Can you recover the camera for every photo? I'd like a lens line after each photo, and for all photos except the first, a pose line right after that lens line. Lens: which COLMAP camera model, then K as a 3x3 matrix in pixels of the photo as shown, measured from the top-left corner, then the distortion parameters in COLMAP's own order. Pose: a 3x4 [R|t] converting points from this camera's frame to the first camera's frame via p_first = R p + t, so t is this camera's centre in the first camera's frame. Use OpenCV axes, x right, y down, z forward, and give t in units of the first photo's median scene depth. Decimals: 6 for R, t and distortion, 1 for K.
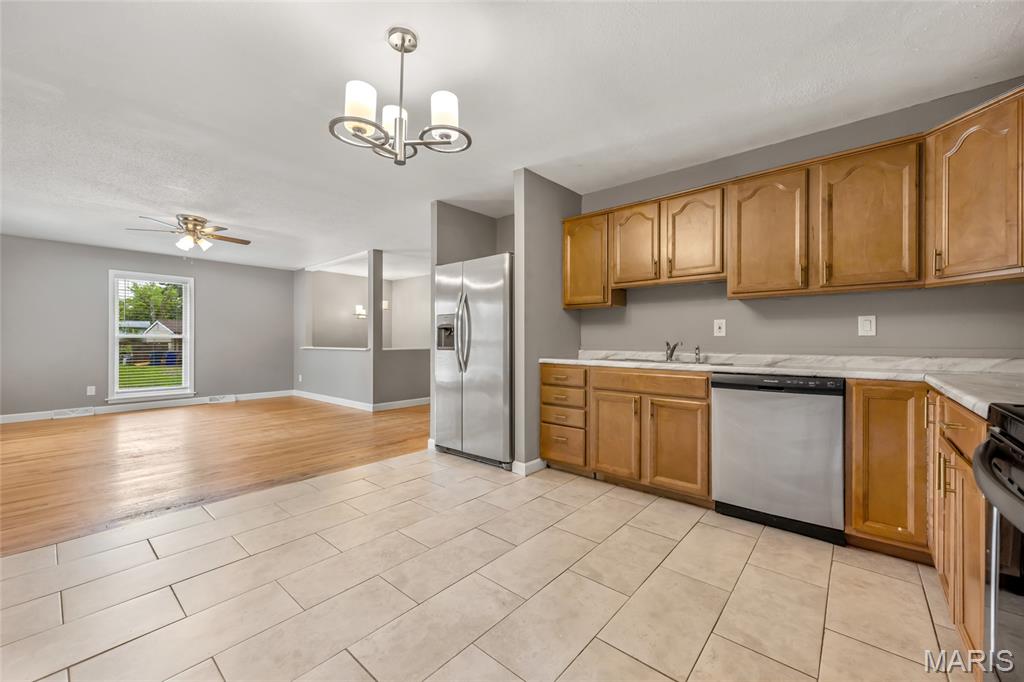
lens RADIAL K [[404.4, 0, 510.7], [0, 404.4, 336.3], [0, 0, 1]] dist [0.006401, -0.000602]
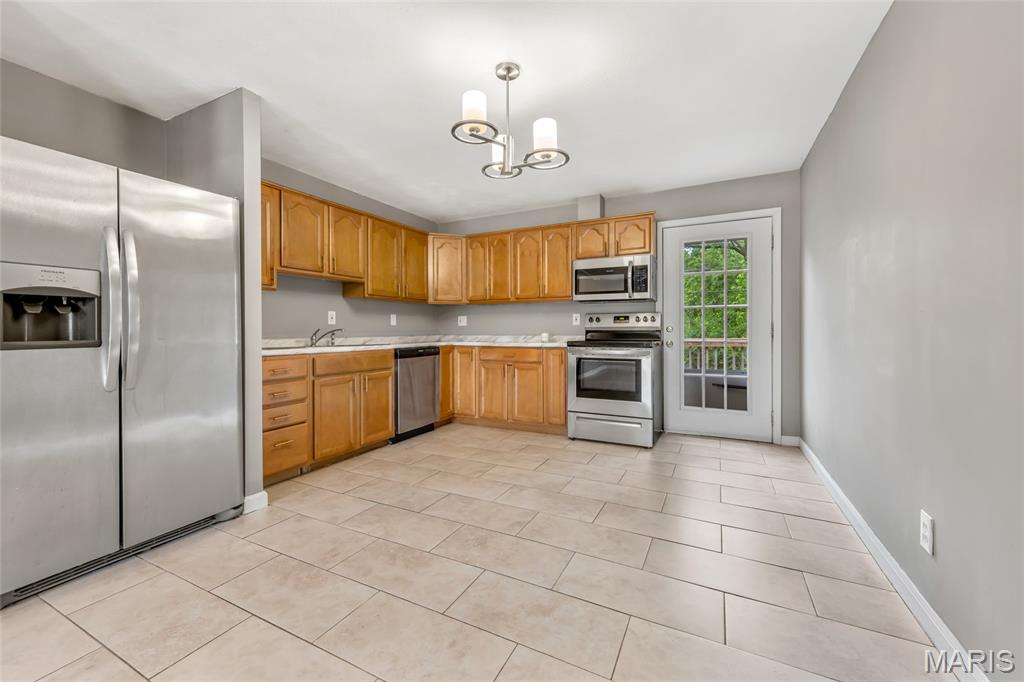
lens RADIAL K [[404.4, 0, 512.0], [0, 404.4, 332.1], [0, 0, 1]] dist [0.006401, -0.000602]
pose [[-0.242020, -0.006221, 0.970251, -0.581155], [-0.006377, 0.999968, 0.004820, 0.009532], [-0.970250, -0.005021, -0.242052, 0.531604]]
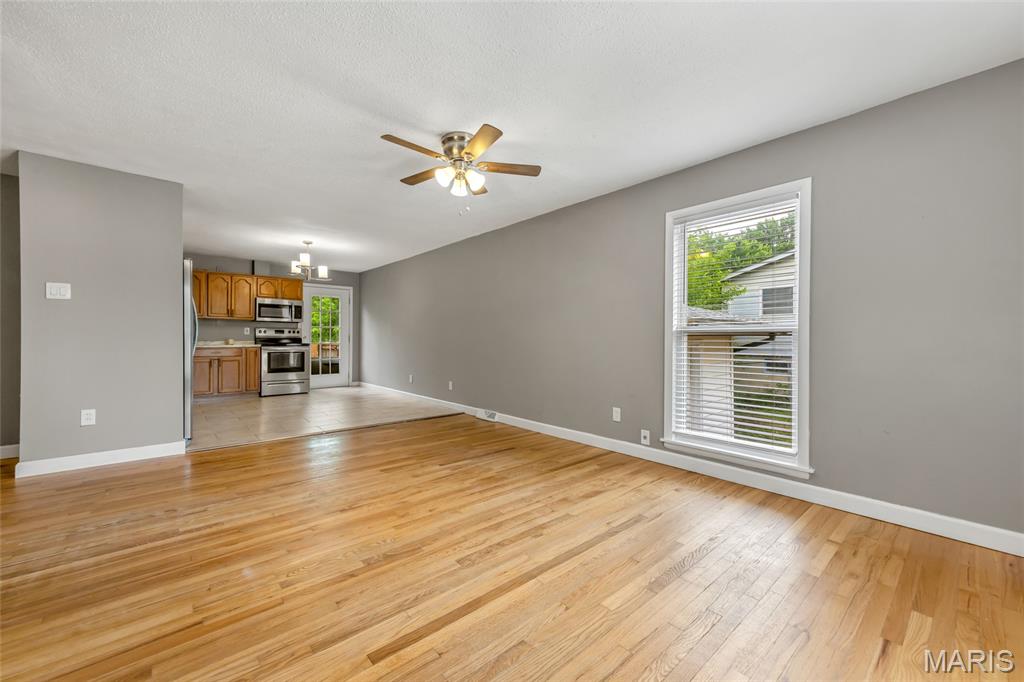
lens RADIAL K [[404.4, 0, 513.2], [0, 404.4, 338.8], [0, 0, 1]] dist [0.006401, -0.000602]
pose [[-0.989421, -0.006280, 0.144938, -0.974426], [-0.007633, 0.999932, -0.008783, 0.020623], [-0.144873, -0.009796, -0.989402, 1.639550]]
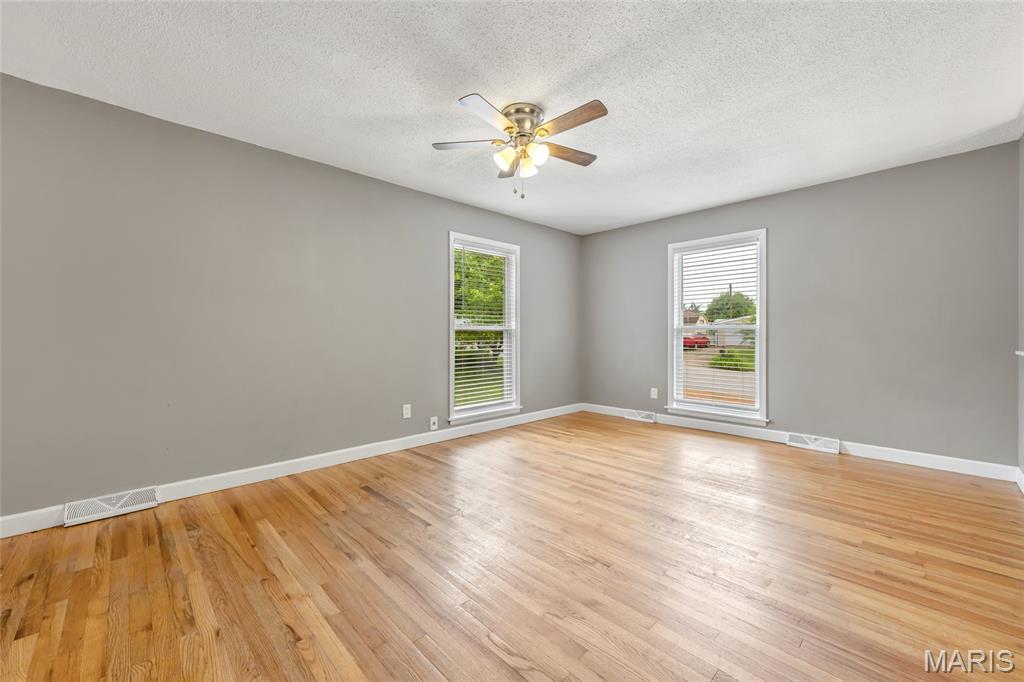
lens RADIAL K [[404.4, 0, 514.0], [0, 404.4, 341.8], [0, 0, 1]] dist [0.006401, -0.000602]
pose [[-0.092801, 0.016593, -0.995546, -0.232274], [0.012723, 0.999799, 0.015478, 0.014153], [0.995603, -0.011230, -0.092994, 1.059672]]
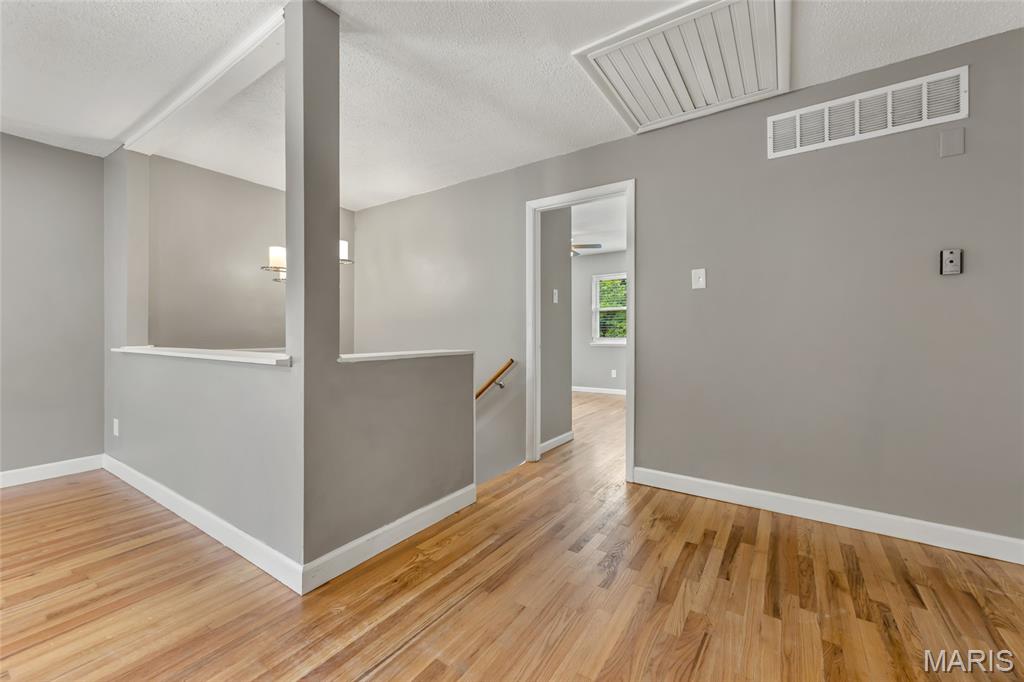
lens RADIAL K [[404.4, 0, 521.7], [0, 404.4, 333.9], [0, 0, 1]] dist [0.006401, -0.000602]
pose [[0.991703, -0.002858, 0.128517, -0.321382], [0.001295, 0.999924, 0.012240, 0.016357], [-0.128542, -0.011972, 0.991632, 0.994257]]
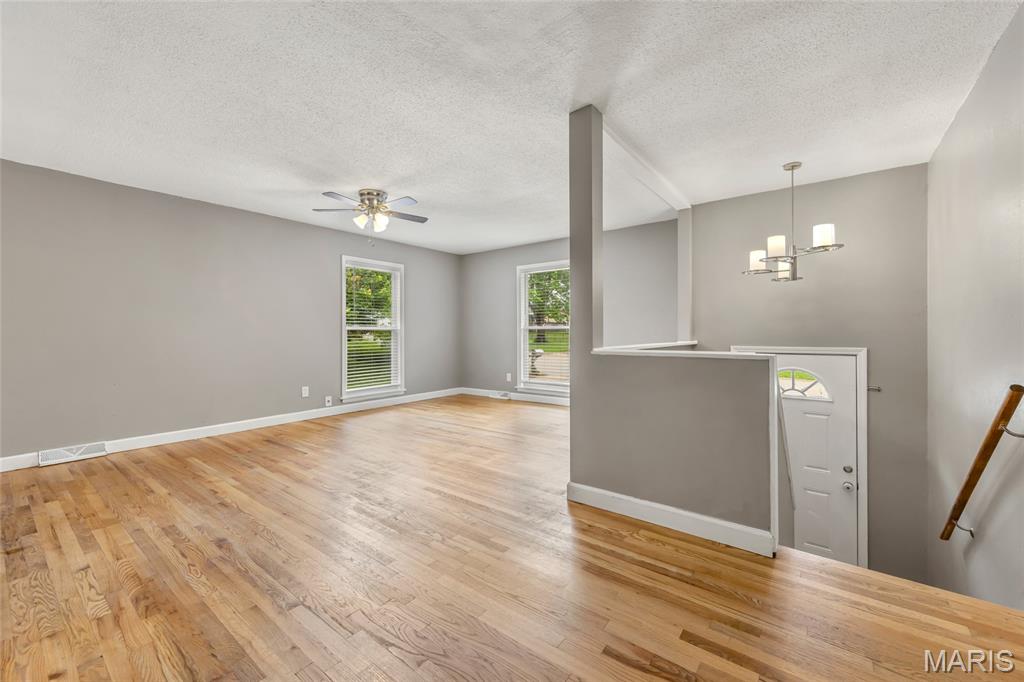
lens RADIAL K [[404.4, 0, 512.2], [0, 404.4, 334.8], [0, 0, 1]] dist [0.006401, -0.000602]
pose [[0.052370, 0.002265, -0.998625, 0.107177], [0.016349, 0.999861, 0.003125, 0.018007], [0.998494, -0.016490, 0.052326, 1.277533]]
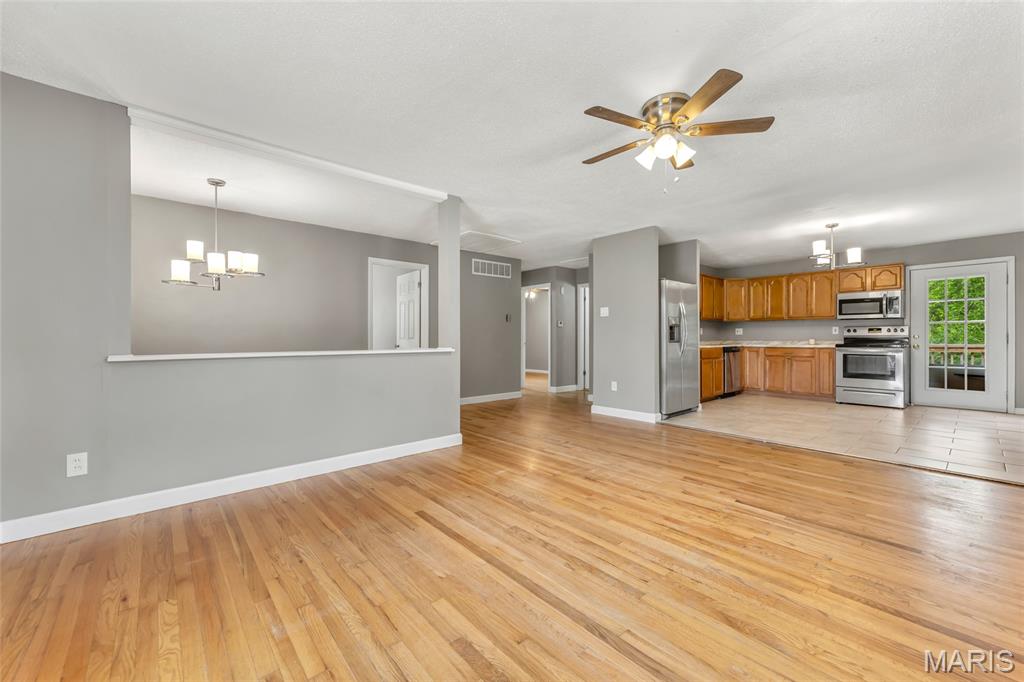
lens RADIAL K [[404.4, 0, 512.2], [0, 404.4, 339.3], [0, 0, 1]] dist [0.006401, -0.000602]
pose [[0.140263, -0.004982, 0.990102, -1.362485], [-0.007390, 0.999954, 0.006079, 0.015779], [-0.990087, -0.008170, 0.140220, 1.146241]]
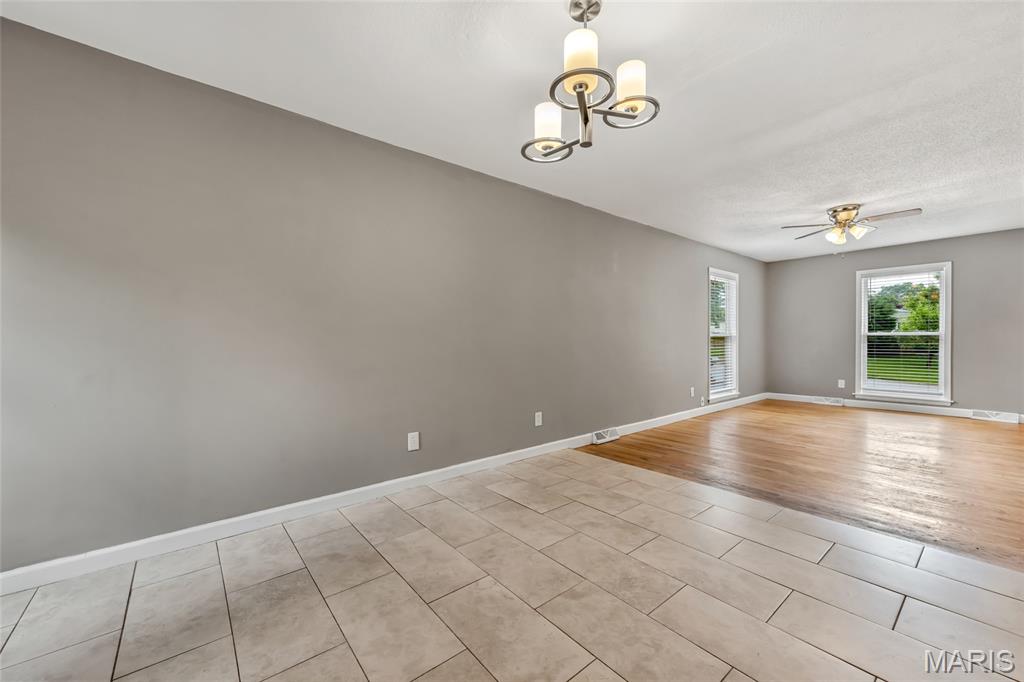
lens RADIAL K [[404.4, 0, 517.2], [0, 404.4, 346.2], [0, 0, 1]] dist [0.006401, -0.000602]
pose [[-0.163134, 0.016016, -0.986474, 0.271880], [0.014528, 0.999799, 0.013830, 0.004163], [0.986497, -0.012076, -0.163334, 0.415678]]
